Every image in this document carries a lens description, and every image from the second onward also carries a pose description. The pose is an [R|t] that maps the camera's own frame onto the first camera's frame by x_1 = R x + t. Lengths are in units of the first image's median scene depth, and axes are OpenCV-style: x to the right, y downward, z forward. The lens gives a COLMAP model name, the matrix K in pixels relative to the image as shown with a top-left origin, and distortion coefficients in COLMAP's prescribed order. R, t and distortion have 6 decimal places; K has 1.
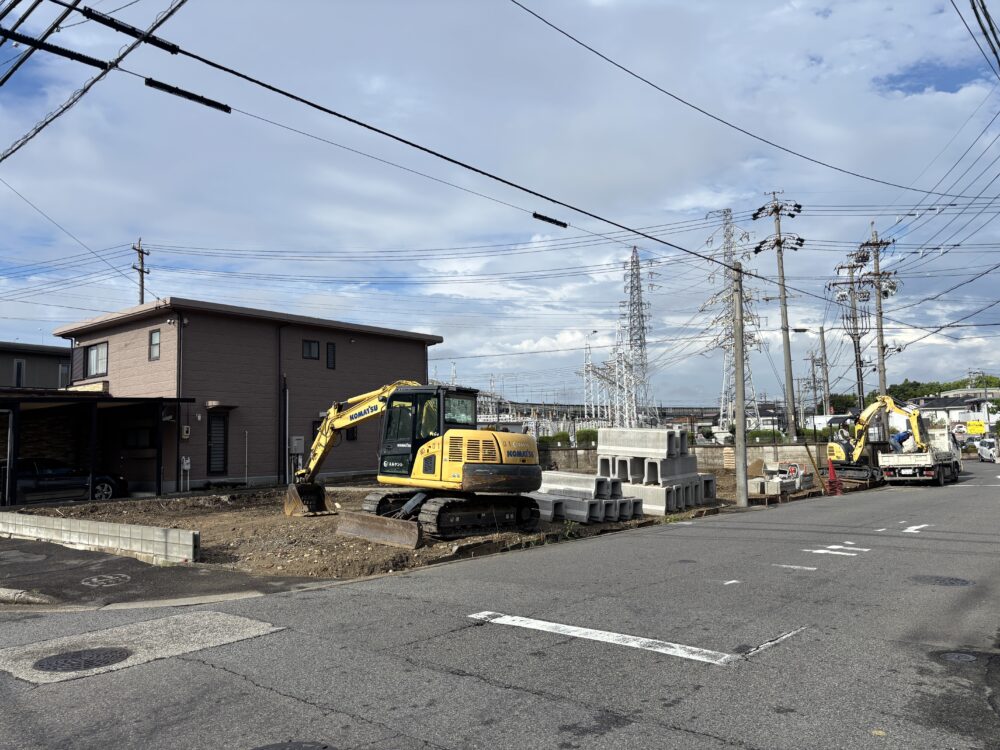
lens RADIAL K [[752.2, 0, 494.3], [0, 752.2, 369.6], [0, 0, 1]] dist [0.072742, -0.074417]
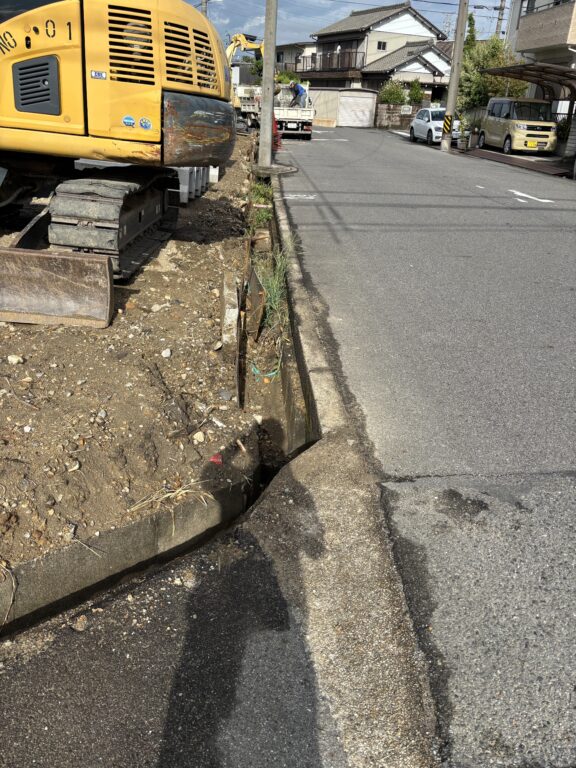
lens RADIAL K [[577.7, 0, 286.7], [0, 577.7, 376.7], [0, 0, 1]] dist [0.072742, -0.074417]
pose [[0.710701, -0.248524, 0.658134, -0.117108], [-0.134550, 0.870231, 0.473913, 0.051051], [-0.690507, -0.425362, 0.585035, 0.360670]]
